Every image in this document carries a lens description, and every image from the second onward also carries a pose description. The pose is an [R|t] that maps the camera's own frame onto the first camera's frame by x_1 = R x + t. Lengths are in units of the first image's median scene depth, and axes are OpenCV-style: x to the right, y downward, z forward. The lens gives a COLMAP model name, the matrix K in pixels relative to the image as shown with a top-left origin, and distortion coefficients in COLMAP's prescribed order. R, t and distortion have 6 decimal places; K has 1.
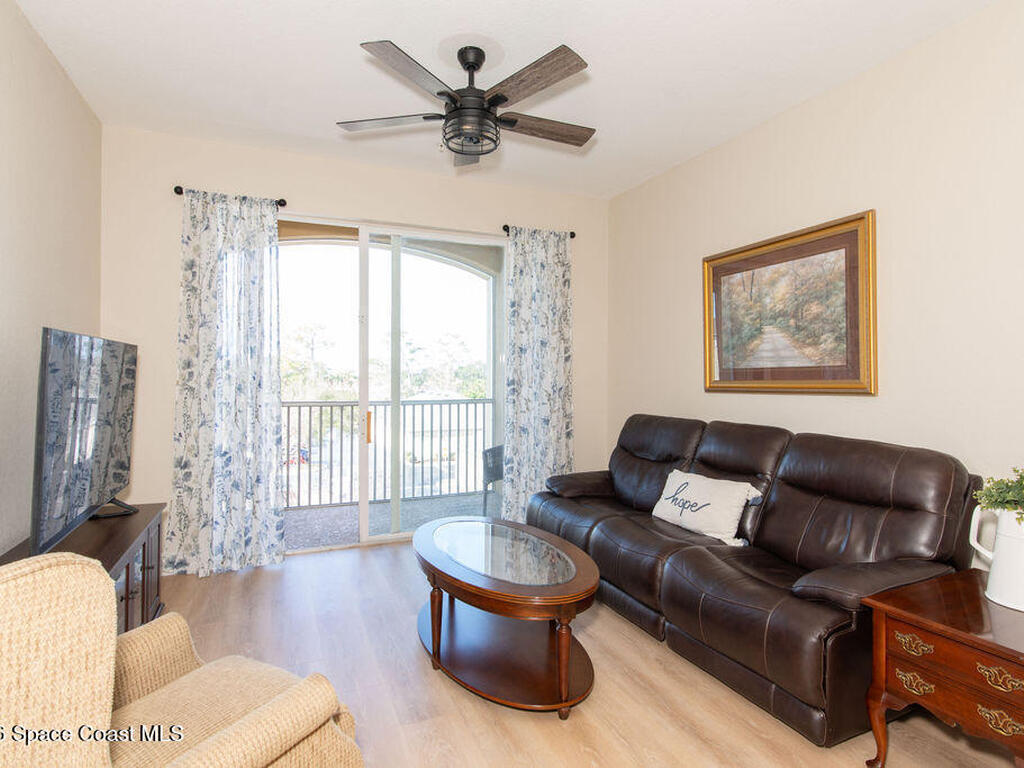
lens RADIAL K [[560.4, 0, 512.8], [0, 560.4, 368.9], [0, 0, 1]] dist [-0.000763, 0.000079]
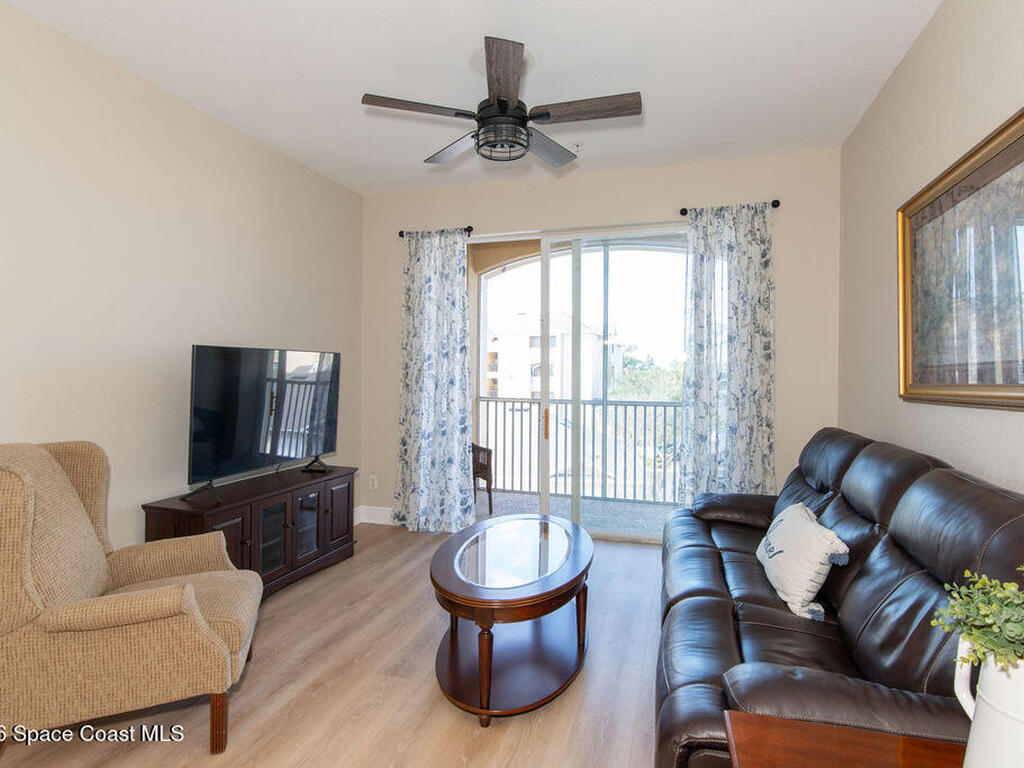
lens RADIAL K [[560.4, 0, 512.8], [0, 560.4, 368.9], [0, 0, 1]] dist [-0.000763, 0.000079]
pose [[0.756131, -0.005030, -0.654401, 0.422155], [0.003777, 0.999987, -0.003322, 0.002934], [0.654409, 0.000040, 0.756141, 0.161194]]
